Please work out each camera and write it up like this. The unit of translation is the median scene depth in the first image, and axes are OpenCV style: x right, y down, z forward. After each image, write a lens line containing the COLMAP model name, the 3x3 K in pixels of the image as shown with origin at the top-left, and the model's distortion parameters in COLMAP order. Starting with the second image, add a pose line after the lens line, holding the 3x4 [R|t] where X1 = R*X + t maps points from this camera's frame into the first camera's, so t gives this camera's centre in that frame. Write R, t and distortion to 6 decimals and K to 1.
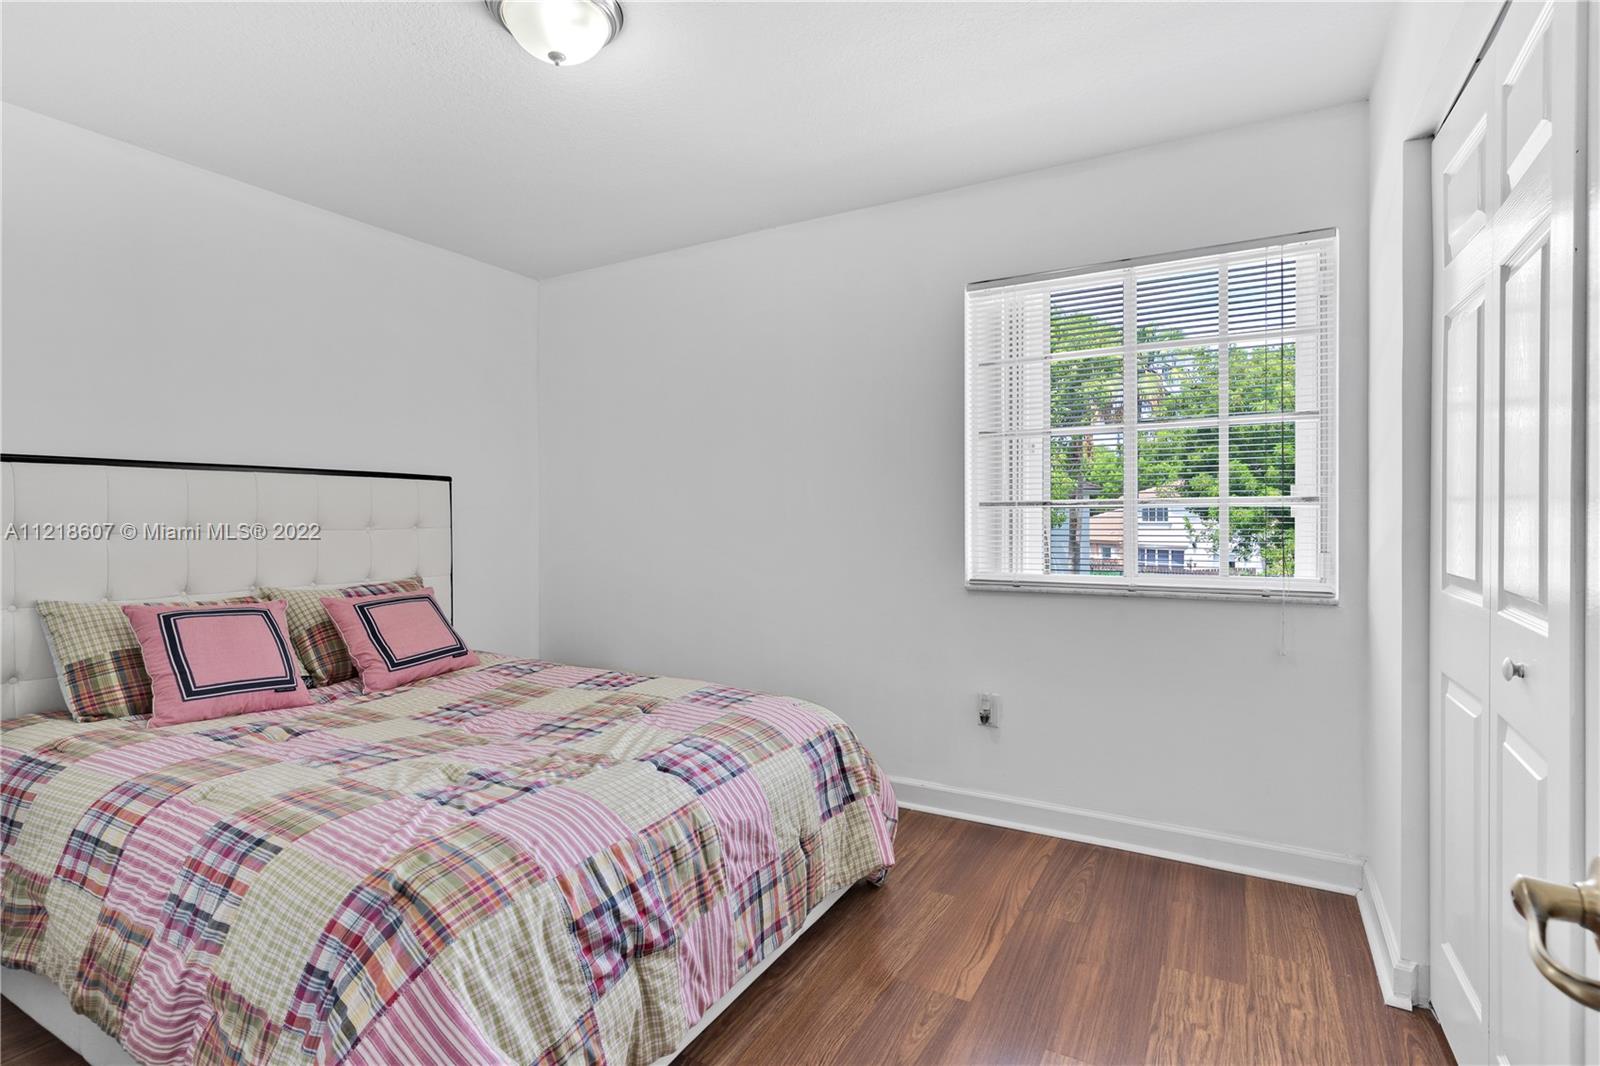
lens RADIAL K [[764.8, 0, 799.6], [0, 764.8, 529.2], [0, 0, 1]] dist [0.001968, 0.001512]
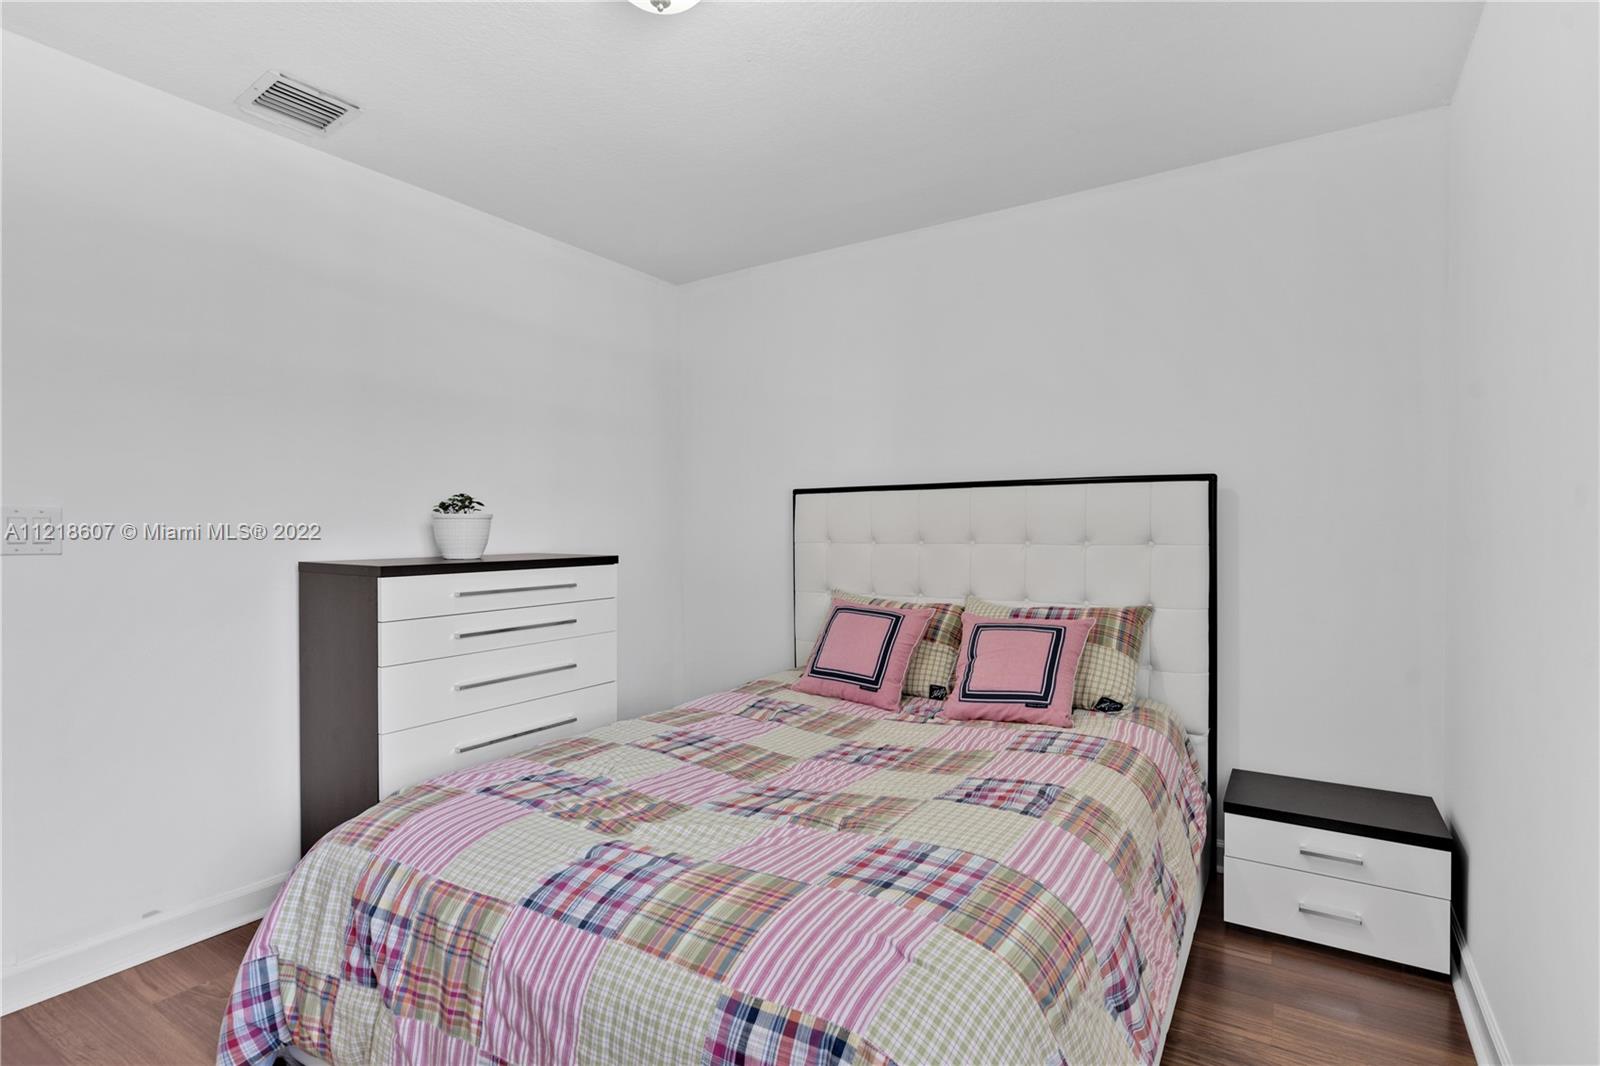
lens RADIAL K [[764.8, 0, 799.6], [0, 764.8, 529.2], [0, 0, 1]] dist [0.001968, 0.001512]
pose [[-0.046559, -0.000331, -0.998915, 0.590914], [-0.011080, 0.999939, 0.000185, -0.031046], [0.998854, 0.011077, -0.046560, 1.242440]]
